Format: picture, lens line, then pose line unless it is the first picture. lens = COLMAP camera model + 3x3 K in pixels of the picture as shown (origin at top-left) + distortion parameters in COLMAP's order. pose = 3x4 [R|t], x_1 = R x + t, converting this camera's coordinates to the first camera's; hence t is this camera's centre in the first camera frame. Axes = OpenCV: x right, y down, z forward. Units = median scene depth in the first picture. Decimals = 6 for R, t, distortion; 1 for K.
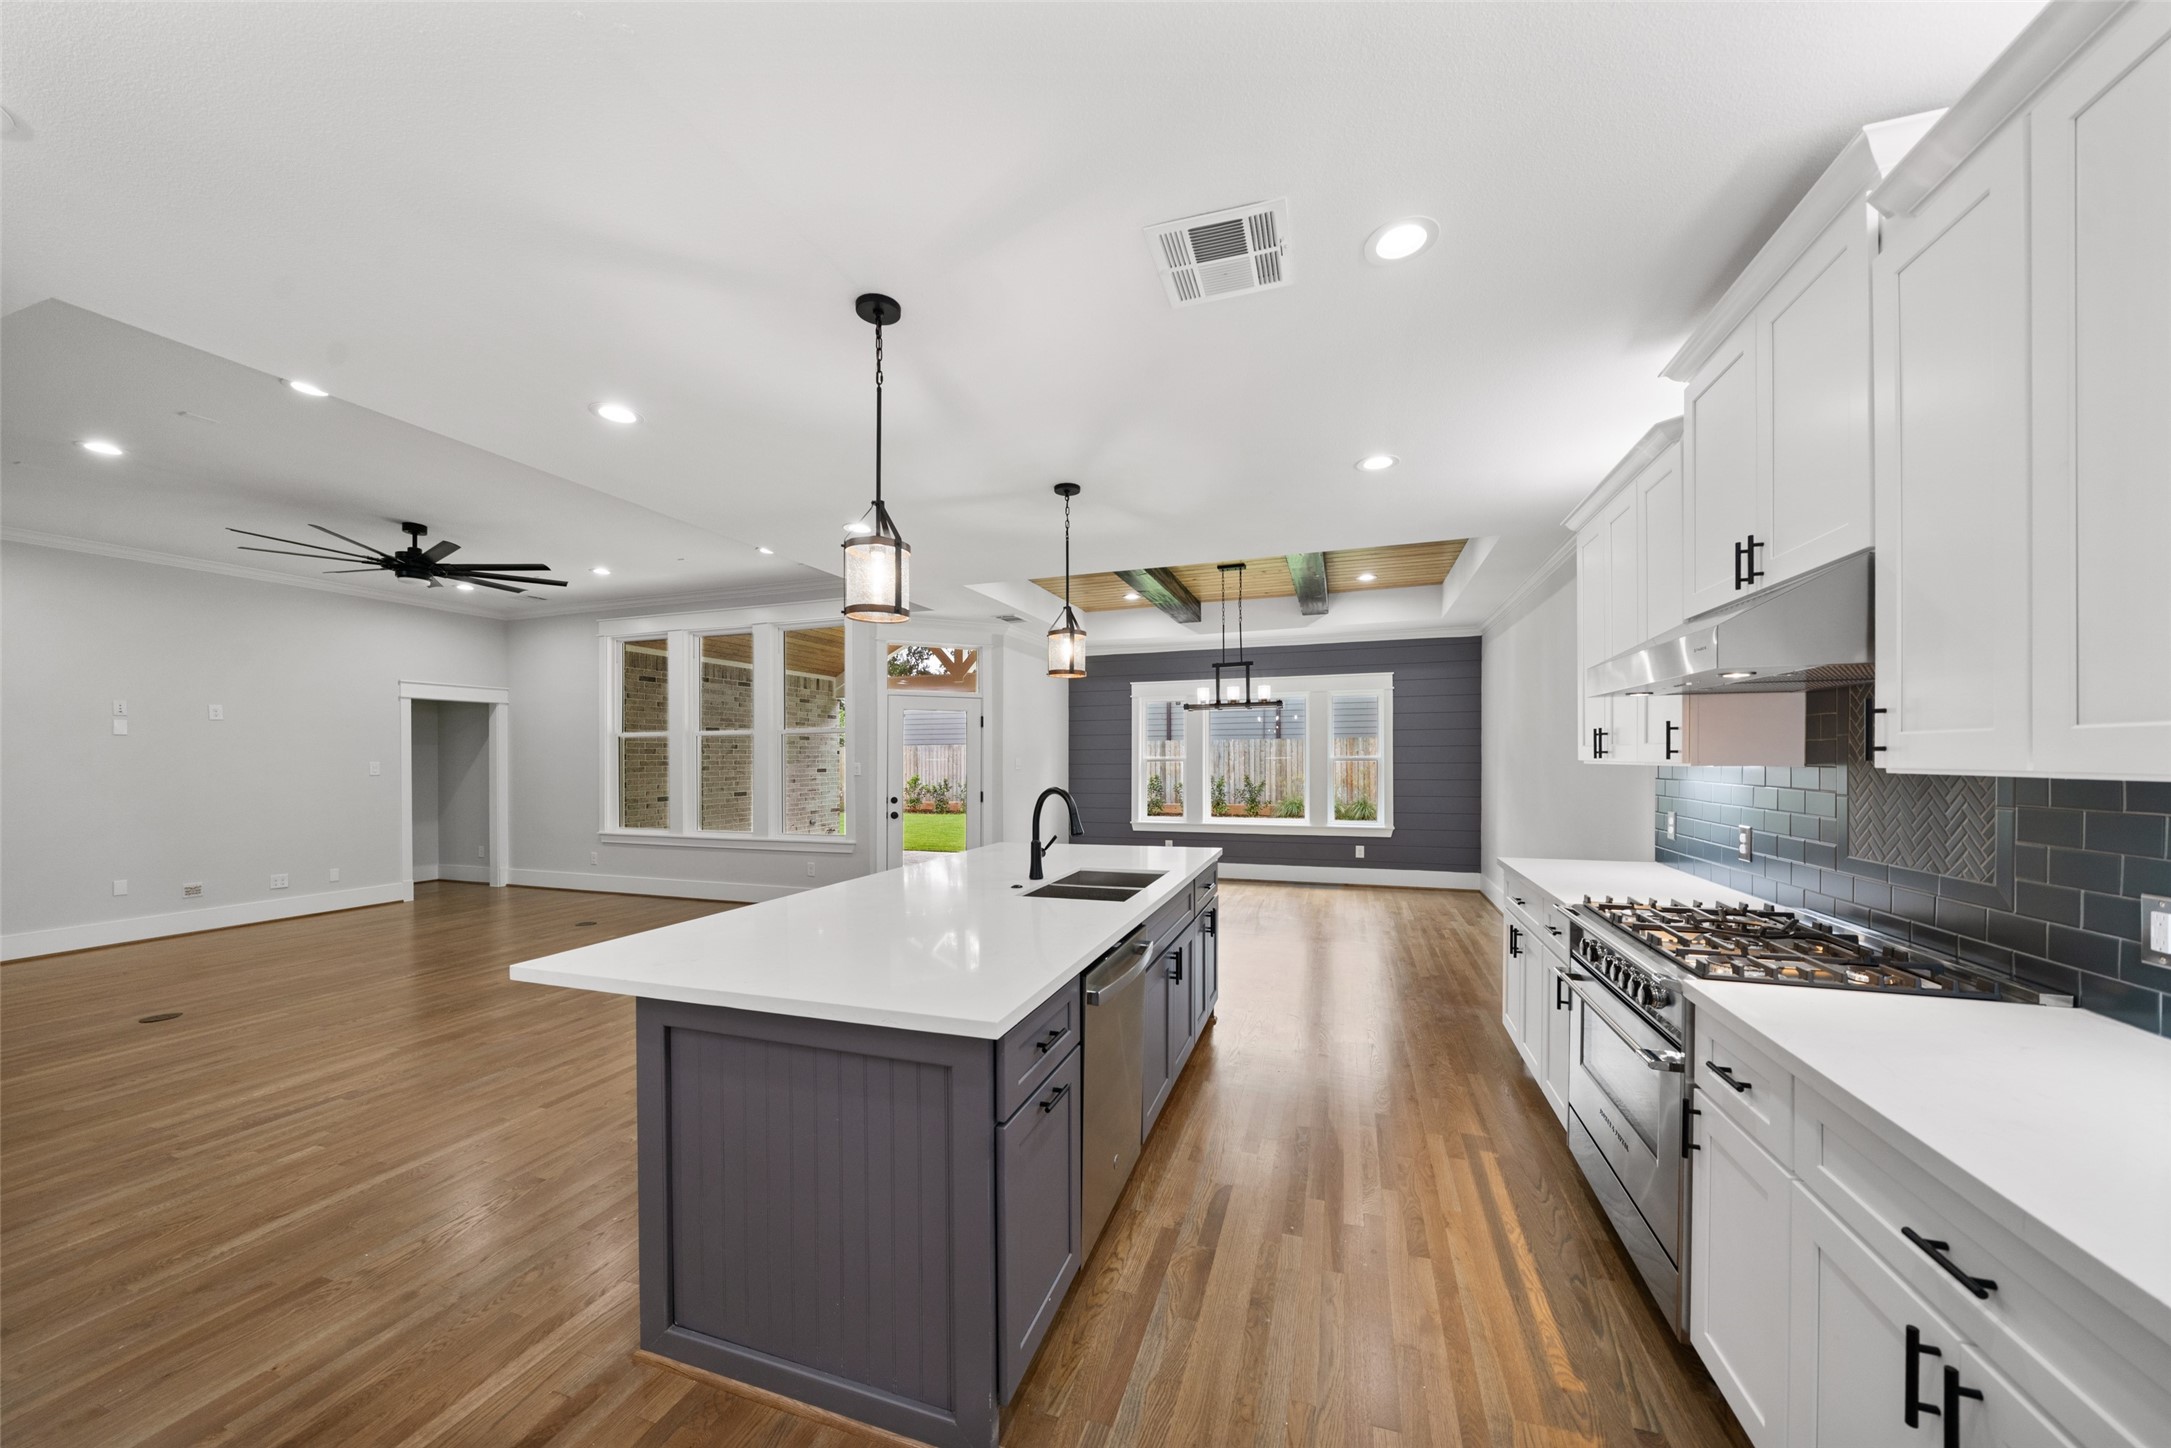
lens RADIAL K [[750.0, 0, 1083.1], [0, 750.0, 760.3], [0, 0, 1]] dist [-0.007896, 0.000042]
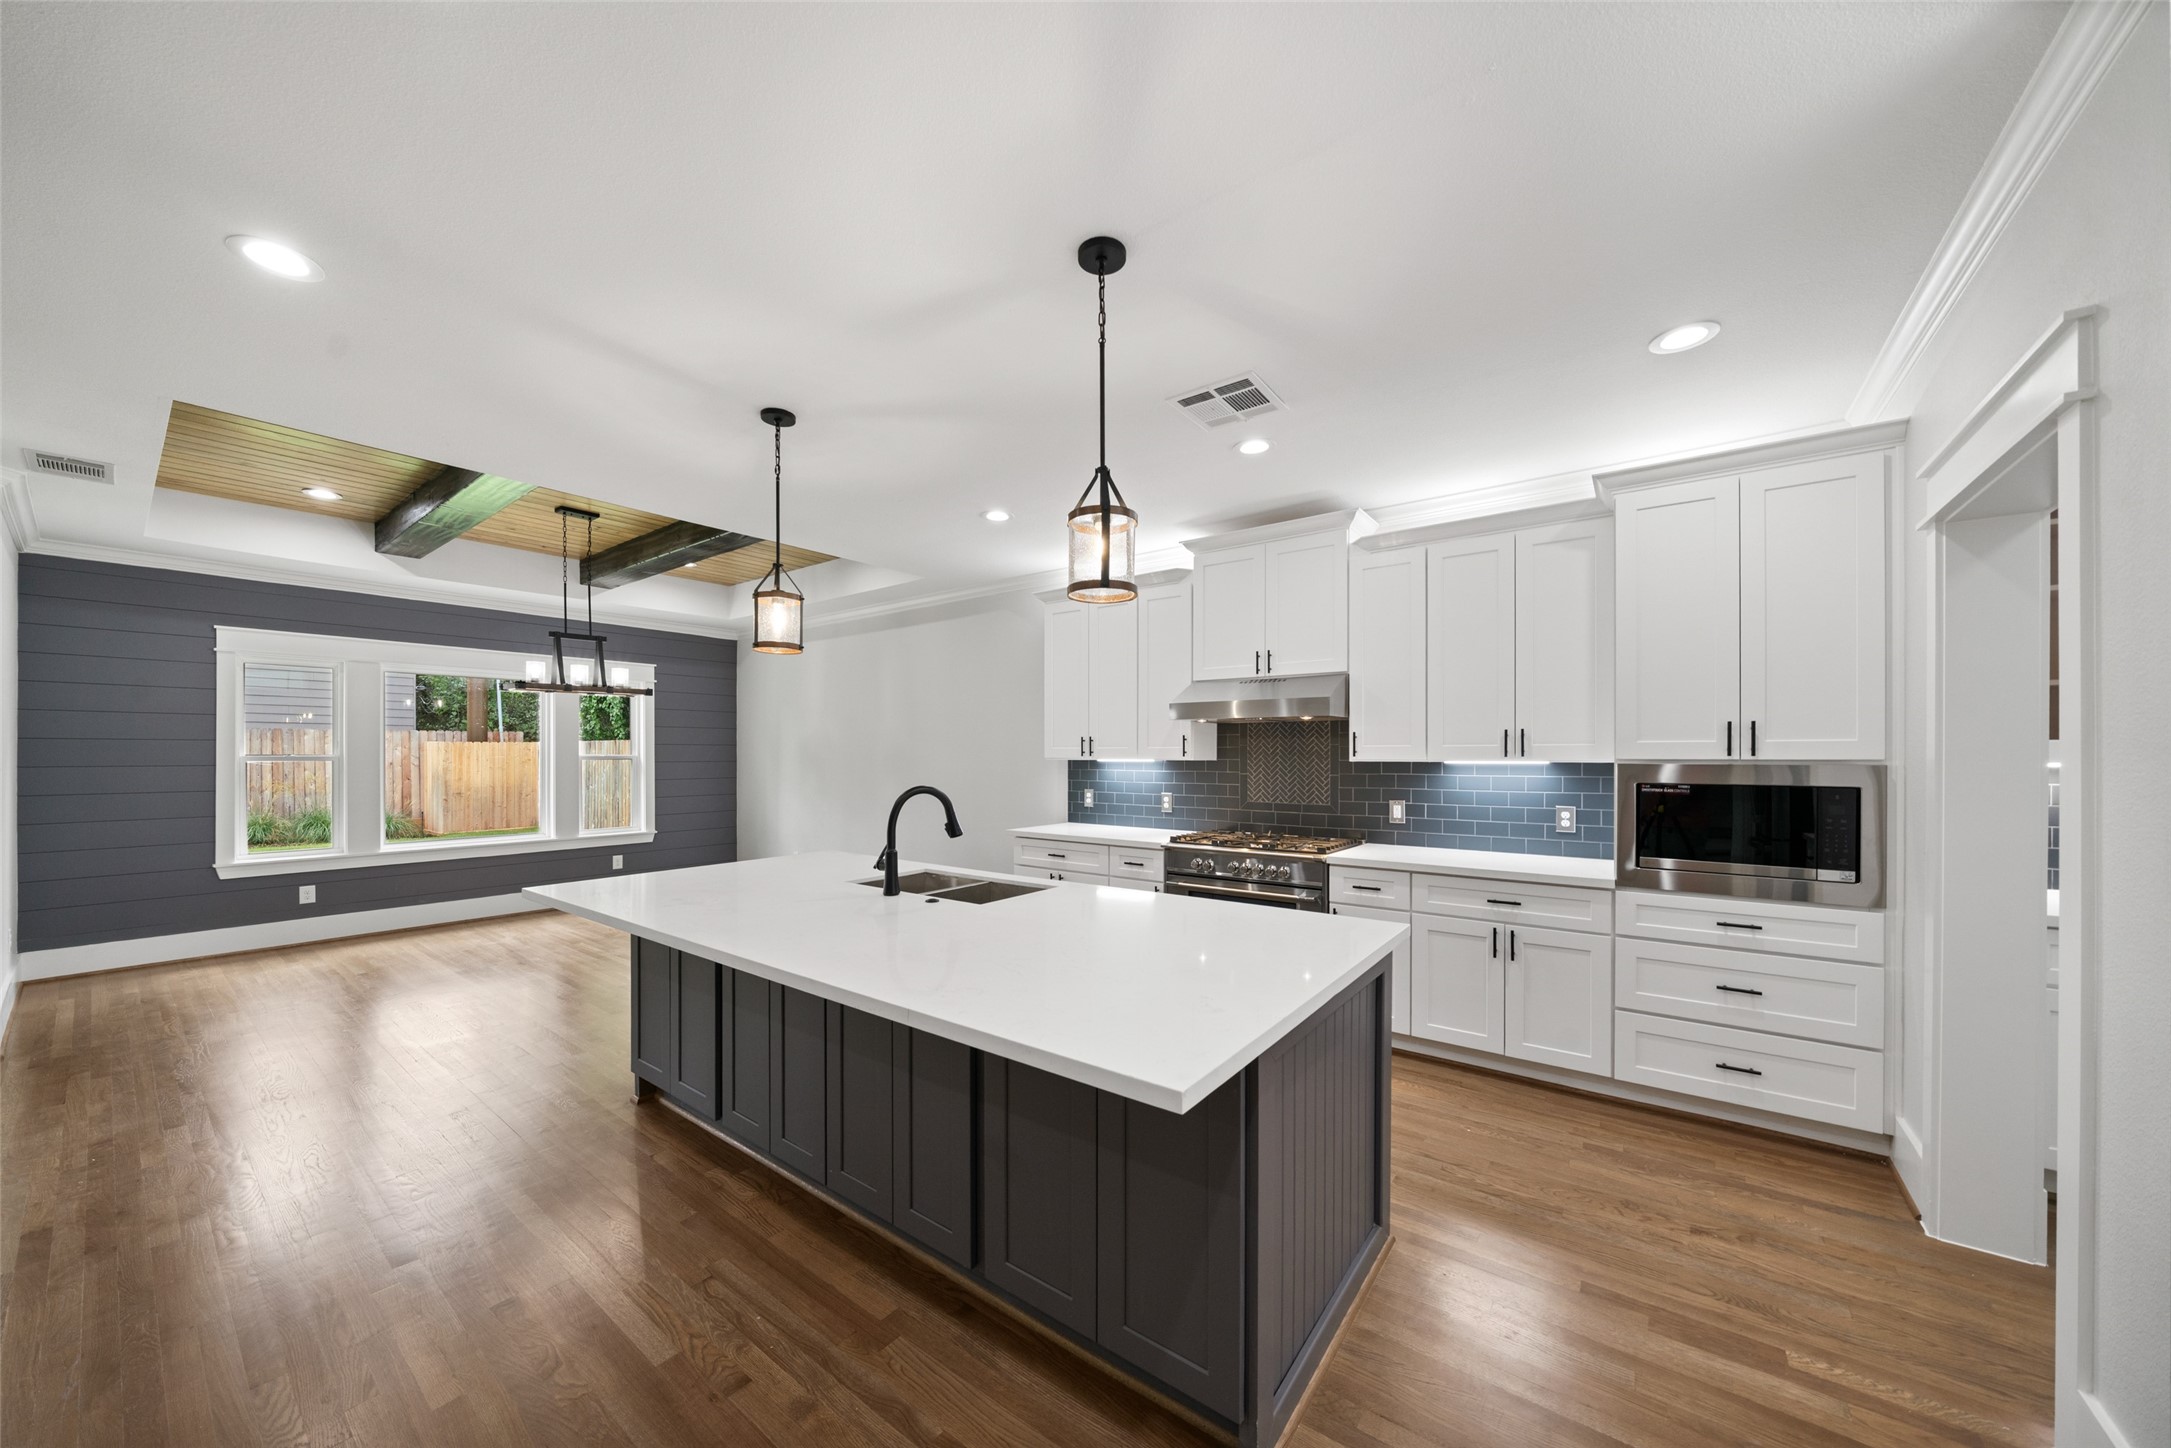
lens RADIAL K [[755.6, 0, 1083.4], [0, 755.6, 754.0], [0, 0, 1]] dist [-0.008578, 0.000035]
pose [[0.311025, 0.006260, 0.950381, -0.308395], [0.002415, 0.999970, -0.007377, 0.001870], [-0.950399, 0.004590, 0.311000, 0.197961]]
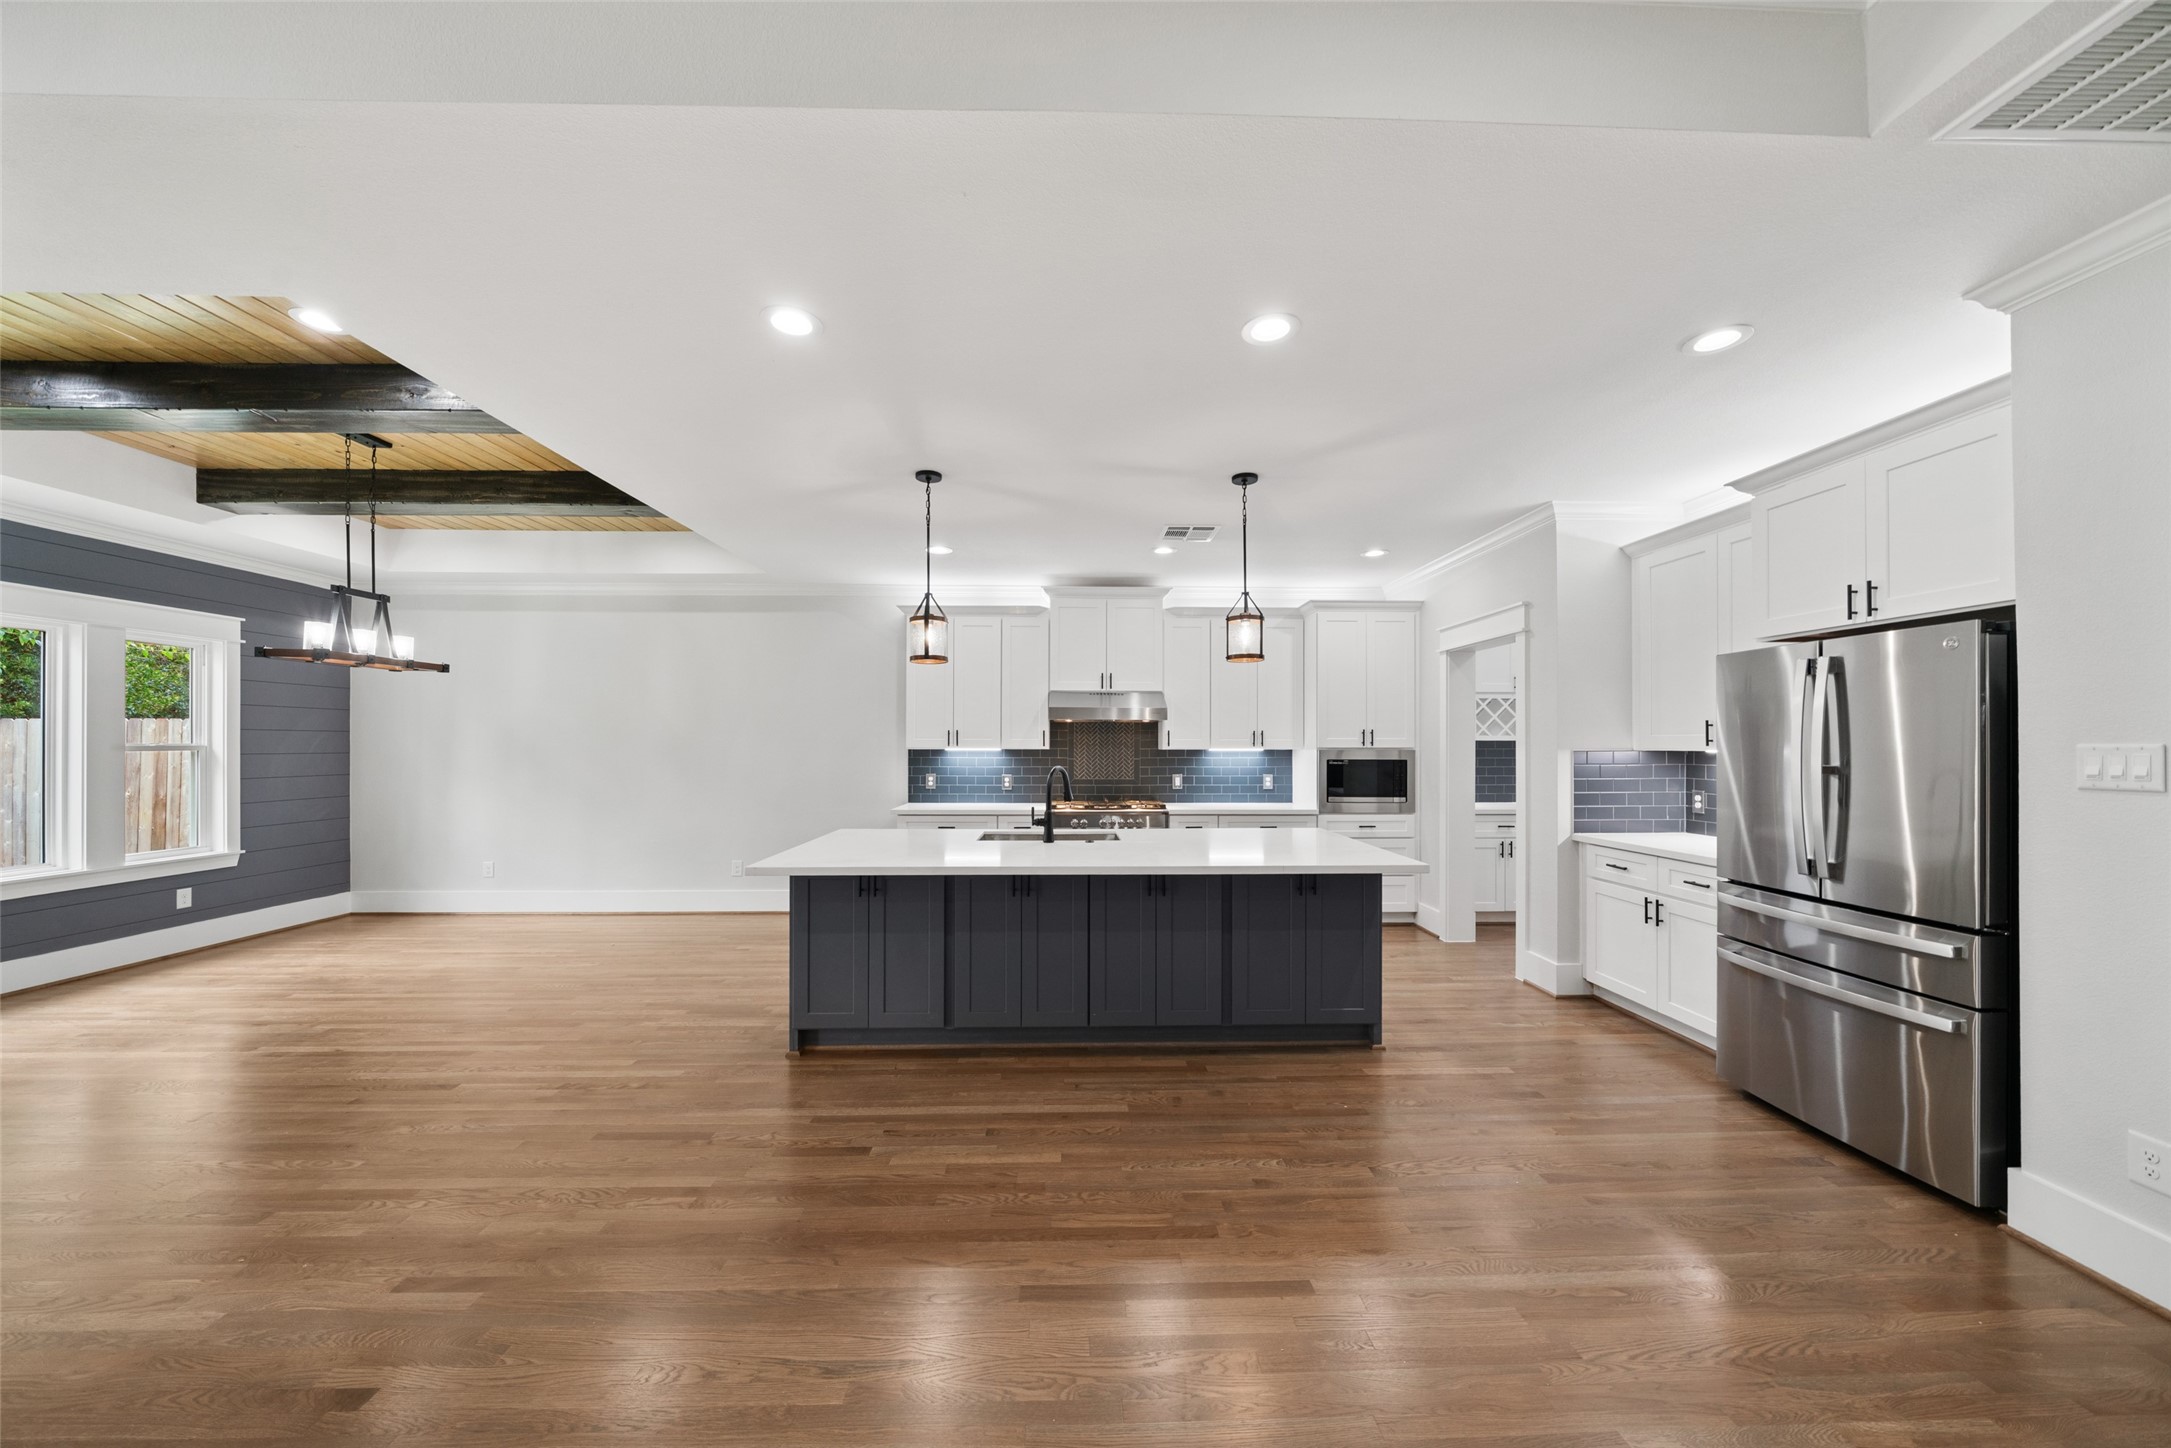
lens RADIAL K [[757.0, 0, 1079.5], [0, 757.0, 743.1], [0, 0, 1]] dist [-0.006255, -0.000058]
pose [[-0.349692, 0.008296, 0.936828, -0.470663], [0.004787, 0.999964, -0.007068, 0.002008], [-0.936853, 0.002013, -0.349719, 0.525419]]
